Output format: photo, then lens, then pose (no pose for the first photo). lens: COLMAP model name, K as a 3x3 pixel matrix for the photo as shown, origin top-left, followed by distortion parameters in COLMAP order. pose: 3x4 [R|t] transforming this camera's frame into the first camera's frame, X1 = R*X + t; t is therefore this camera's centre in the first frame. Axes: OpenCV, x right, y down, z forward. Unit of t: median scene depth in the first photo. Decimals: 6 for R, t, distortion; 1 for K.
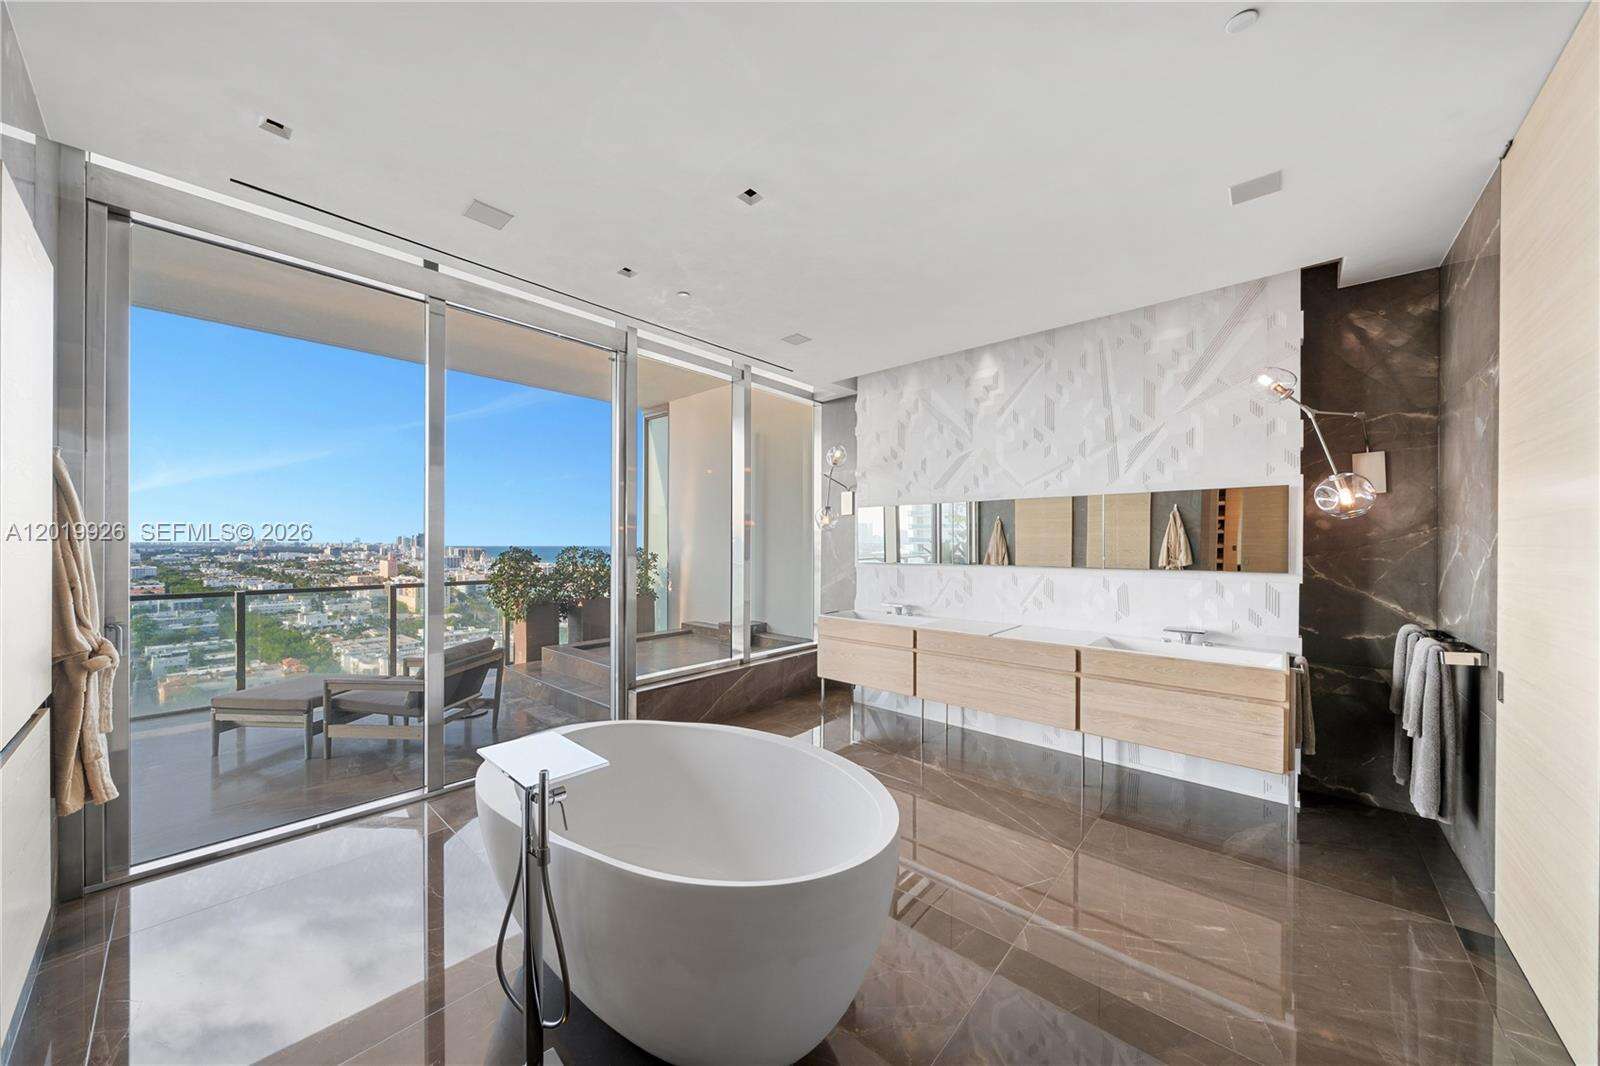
lens RADIAL K [[553.4, 0, 801.2], [0, 553.4, 538.5], [0, 0, 1]] dist [0.000916, 0.000045]
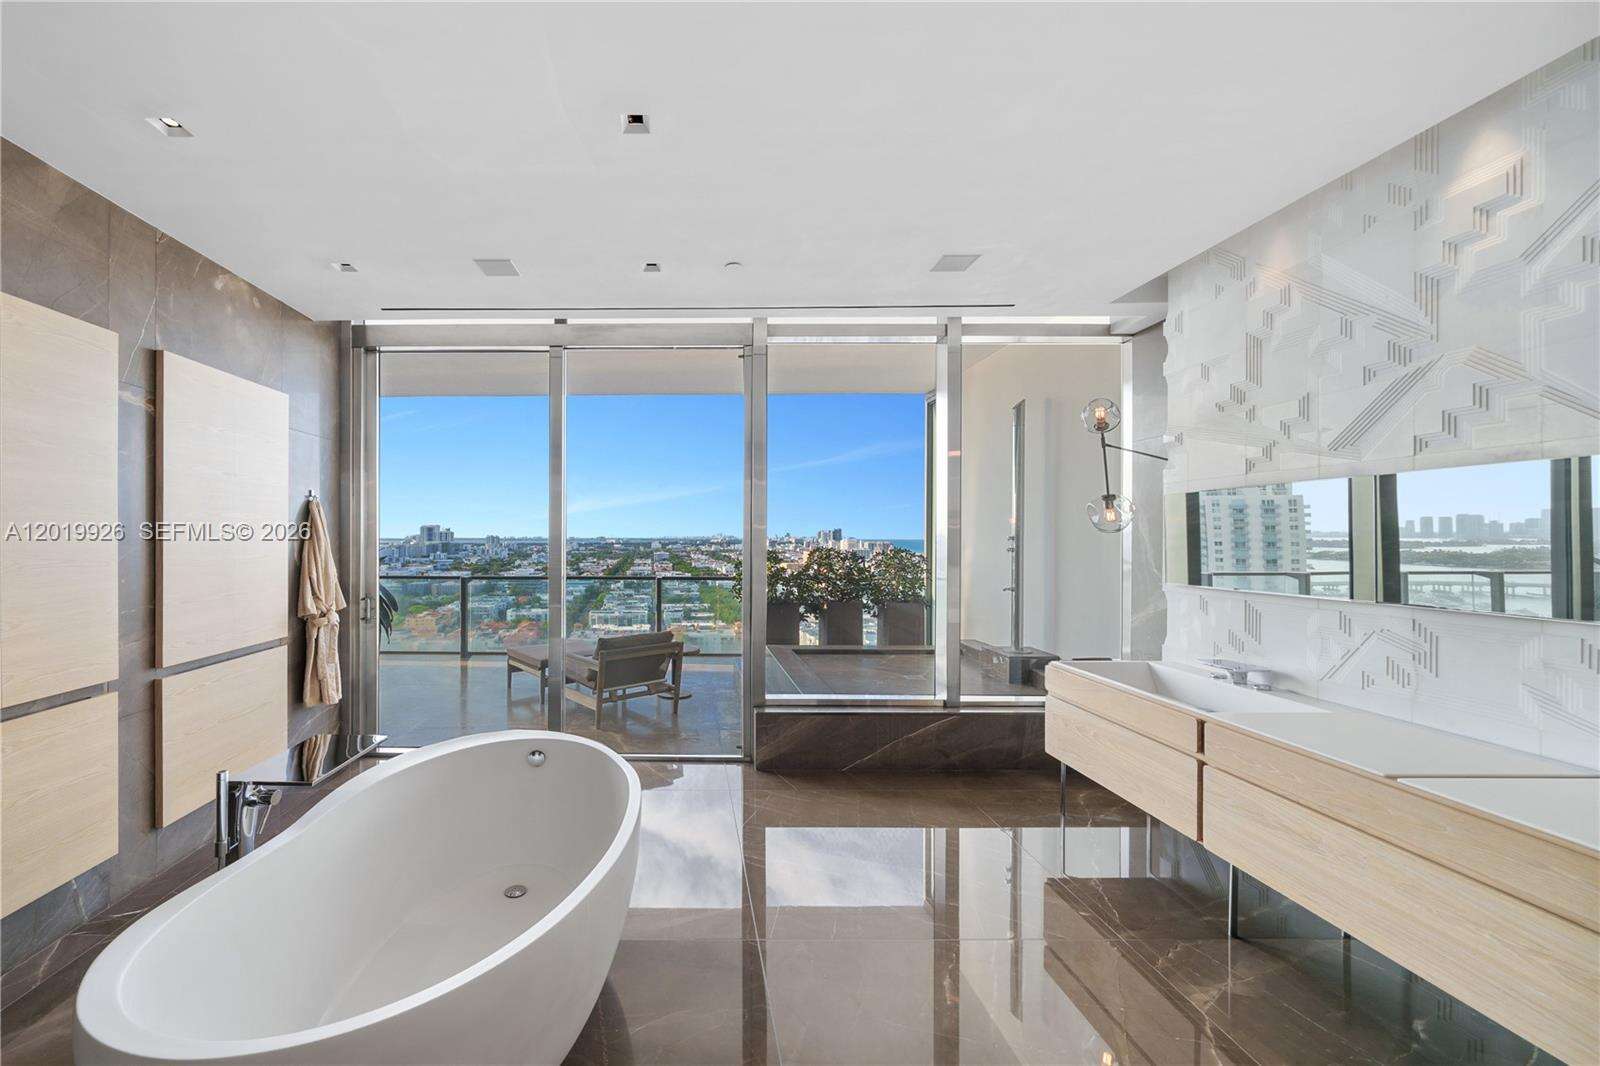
lens RADIAL K [[560.6, 0, 800.5], [0, 560.6, 526.3], [0, 0, 1]] dist [0.002520, 0.000036]
pose [[0.663588, -0.004061, -0.748087, 0.301380], [0.000592, 0.999988, -0.004903, -0.017325], [0.748098, 0.002811, 0.663582, 0.290988]]
